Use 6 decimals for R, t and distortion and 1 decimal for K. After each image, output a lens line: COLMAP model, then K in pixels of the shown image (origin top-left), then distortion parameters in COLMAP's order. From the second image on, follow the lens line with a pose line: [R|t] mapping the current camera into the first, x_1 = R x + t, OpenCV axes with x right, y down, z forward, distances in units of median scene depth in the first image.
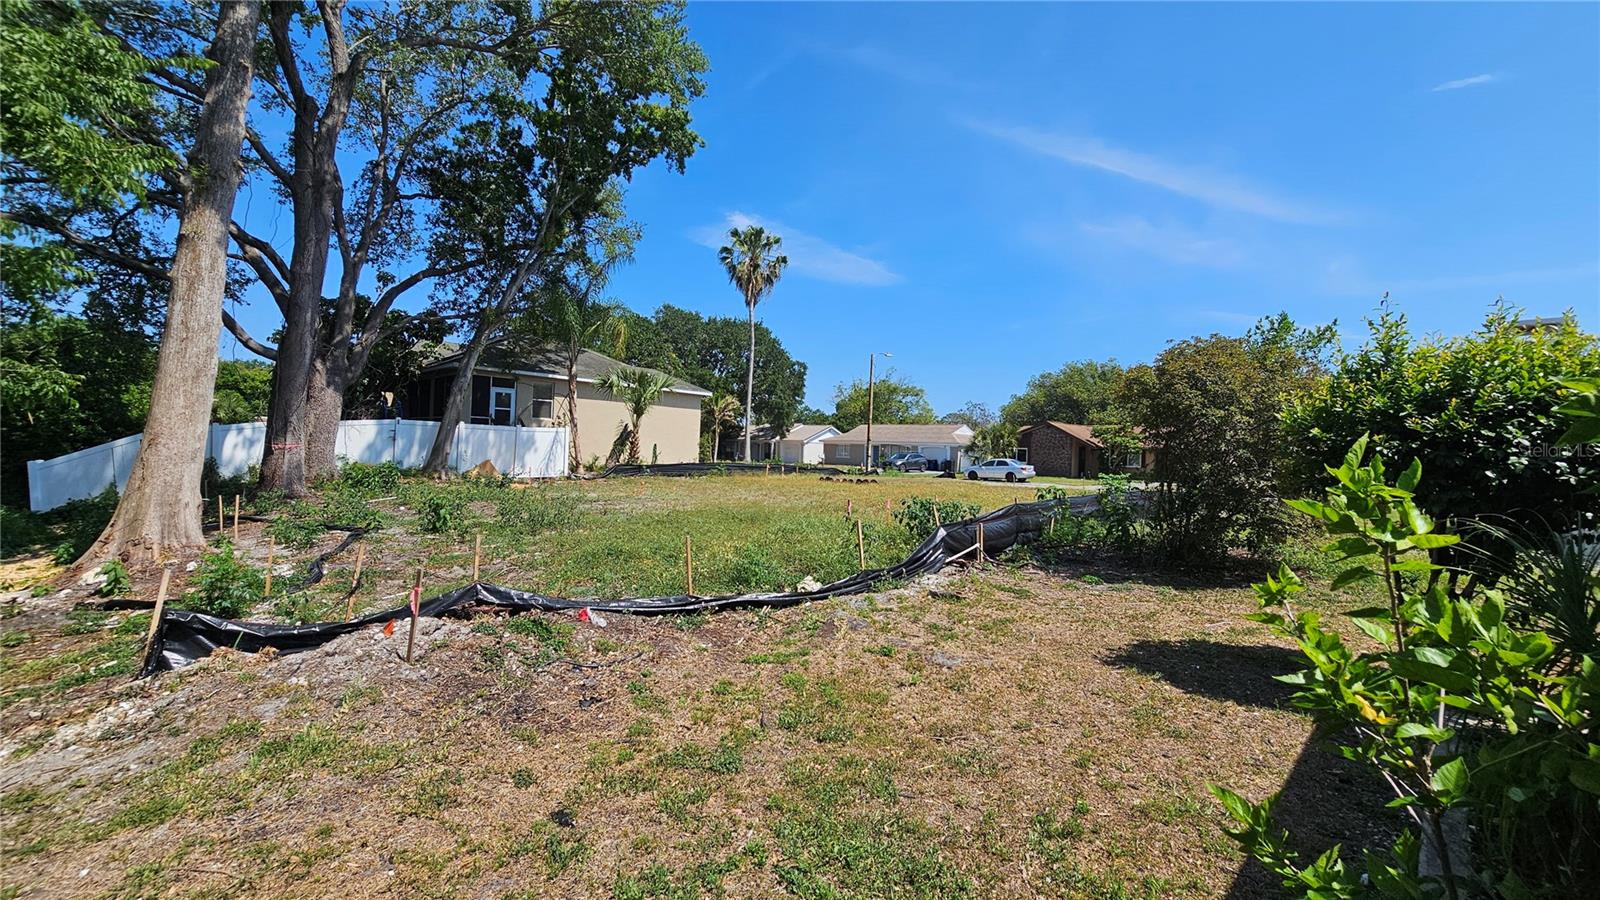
lens RADIAL K [[650.4, 0, 796.3], [0, 650.4, 447.7], [0, 0, 1]] dist [-0.001144, -0.000018]
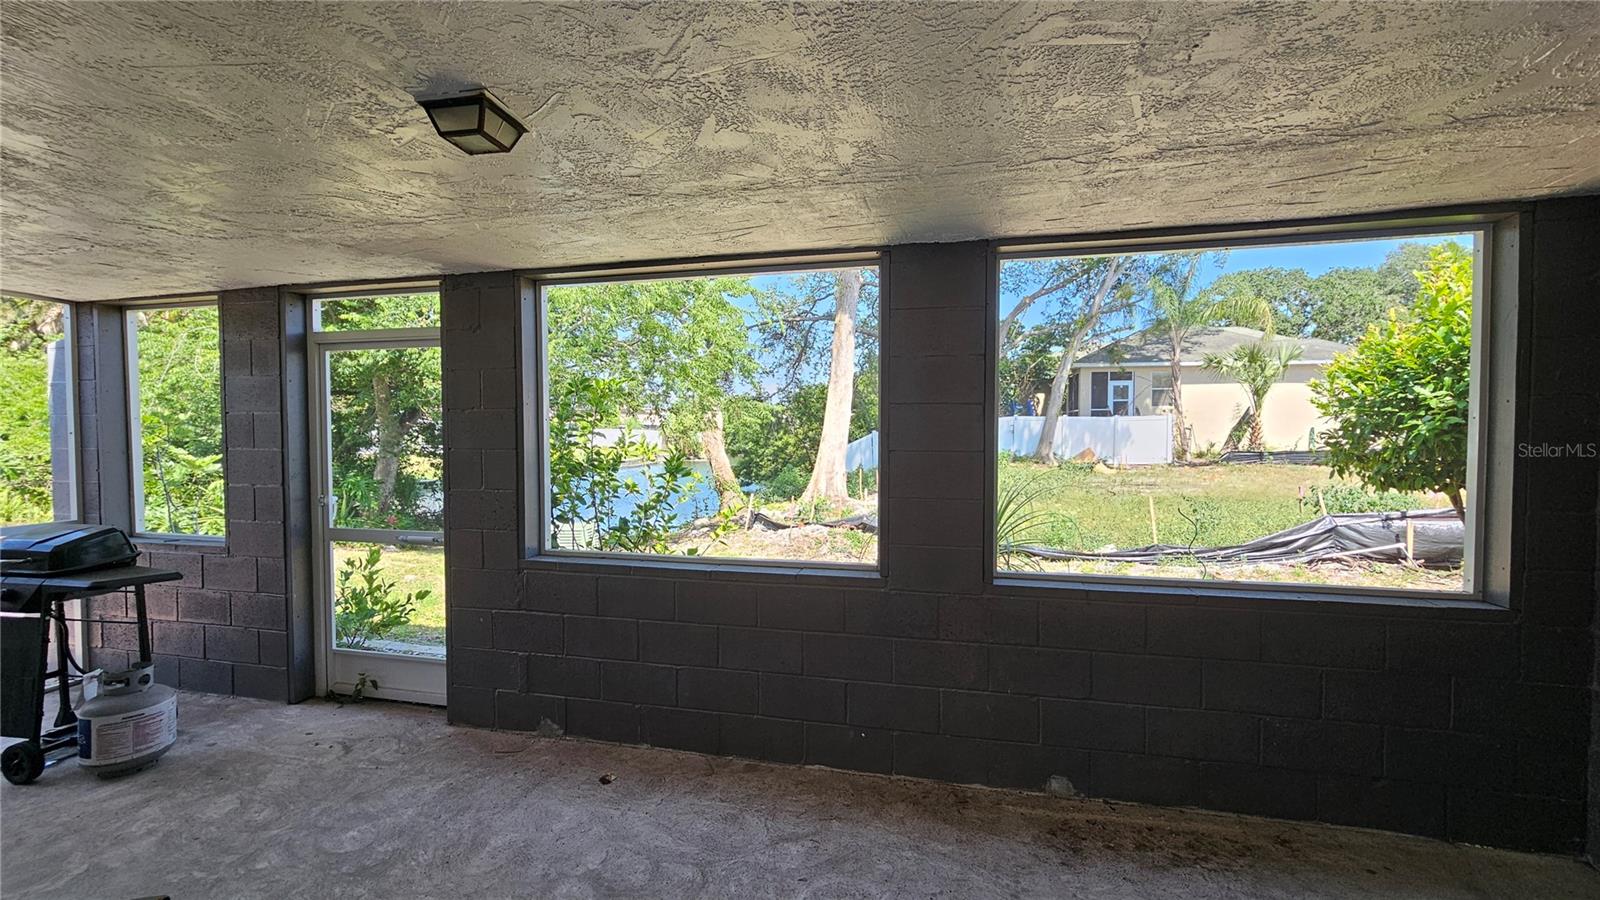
lens RADIAL K [[648.1, 0, 800.0], [0, 648.1, 450.0], [0, 0, 1]] dist [-0.012427, 0.000078]
pose [[0.514107, -0.008840, -0.857680, 0.195937], [0.025481, 0.999663, 0.004971, 0.003524], [0.857347, -0.024411, 0.514159, -0.006977]]
